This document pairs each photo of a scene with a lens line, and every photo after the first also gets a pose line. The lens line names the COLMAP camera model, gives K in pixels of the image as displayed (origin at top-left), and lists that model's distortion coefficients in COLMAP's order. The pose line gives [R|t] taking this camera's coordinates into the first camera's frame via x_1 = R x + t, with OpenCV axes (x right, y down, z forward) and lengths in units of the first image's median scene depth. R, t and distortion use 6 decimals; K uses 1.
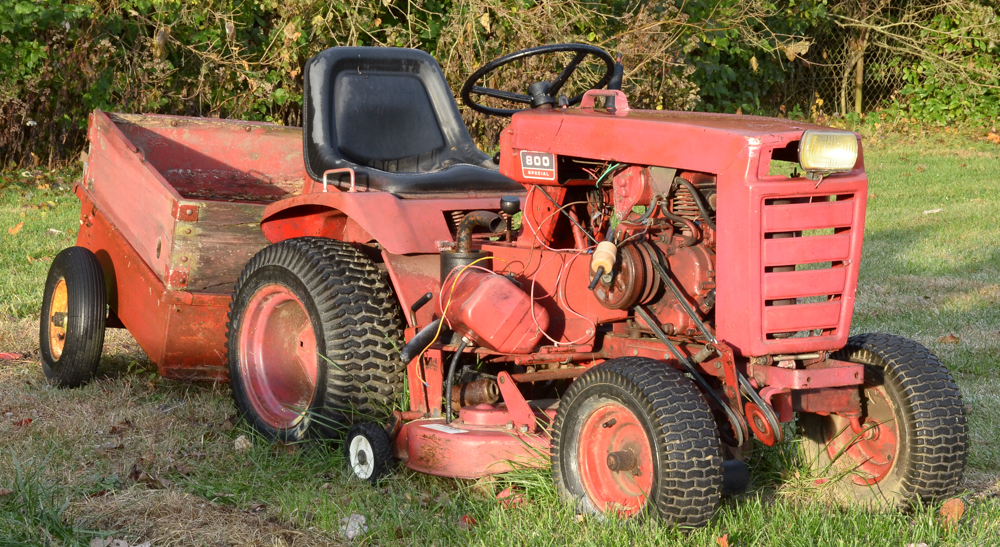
lens RADIAL K [[2765.7, 0, 498.6], [0, 2765.7, 288.9], [0, 0, 1]] dist [0.876134, 0.000000]
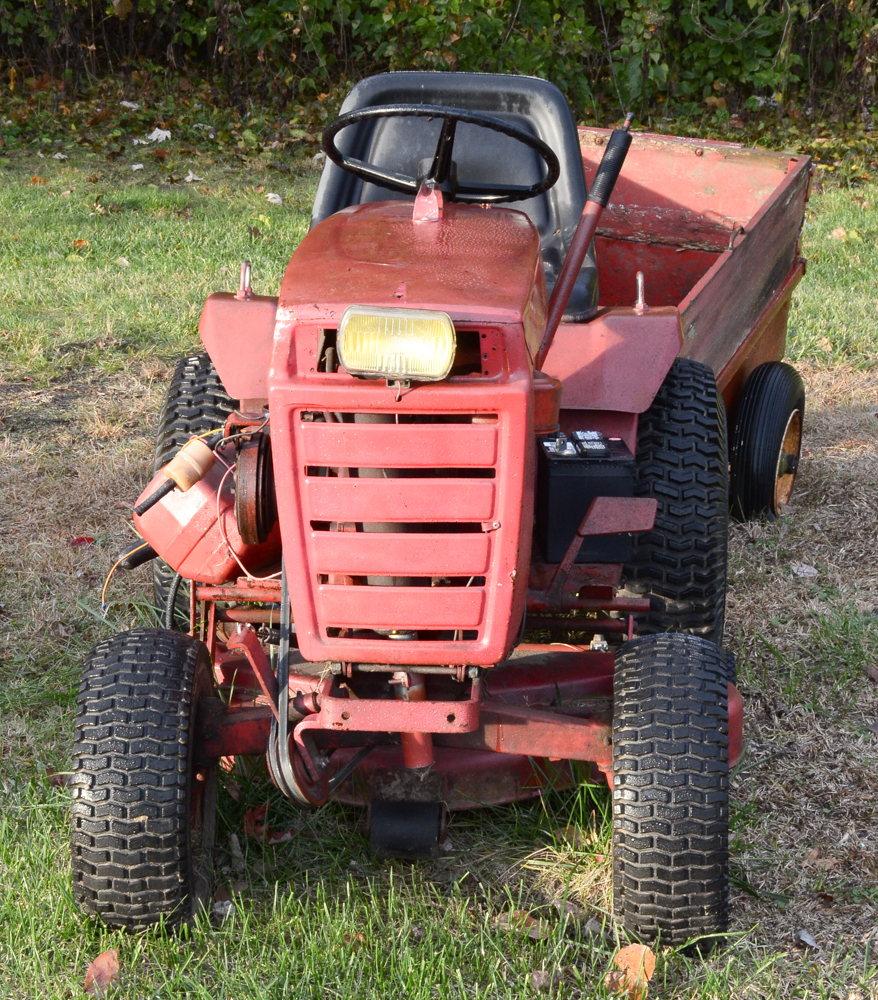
lens RADIAL K [[2982.1, 0, 446.0], [0, 2982.1, 532.9], [0, 0, 1]] dist [0.563791, 0.000000]
pose [[0.793772, 0.142171, -0.591366, 0.491672], [-0.071276, 0.987341, 0.141697, -0.097220], [0.604025, -0.070325, 0.793856, 0.488875]]
